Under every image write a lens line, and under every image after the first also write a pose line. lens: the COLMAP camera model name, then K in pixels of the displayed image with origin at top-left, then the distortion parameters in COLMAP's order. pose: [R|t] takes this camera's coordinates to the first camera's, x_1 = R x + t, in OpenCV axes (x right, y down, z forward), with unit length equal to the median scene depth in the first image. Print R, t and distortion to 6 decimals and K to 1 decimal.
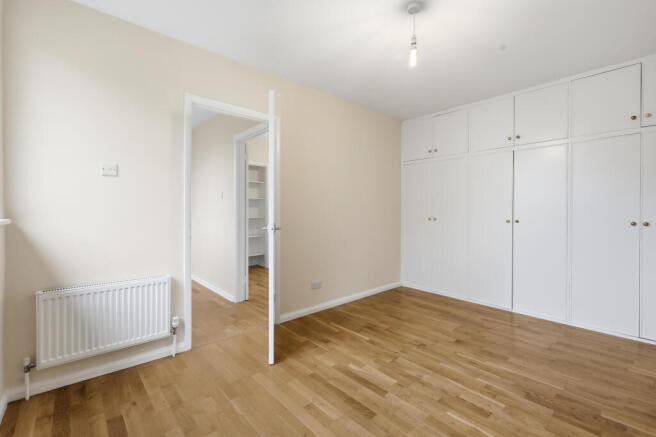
lens RADIAL K [[293.3, 0, 325.8], [0, 293.3, 213.2], [0, 0, 1]] dist [0.003985, -0.000094]
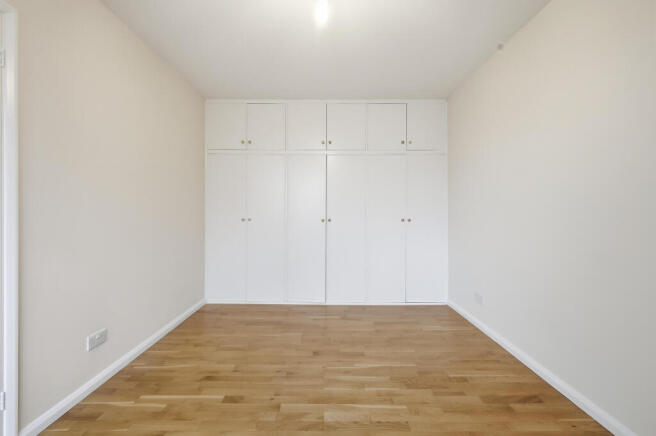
lens RADIAL K [[293.3, 0, 325.8], [0, 293.3, 212.7], [0, 0, 1]] dist [0.003985, -0.000094]
pose [[0.661880, -0.002759, 0.749604, -0.191108], [0.004632, 0.999989, -0.000409, 0.000709], [-0.749595, 0.003743, 0.661886, 0.336008]]
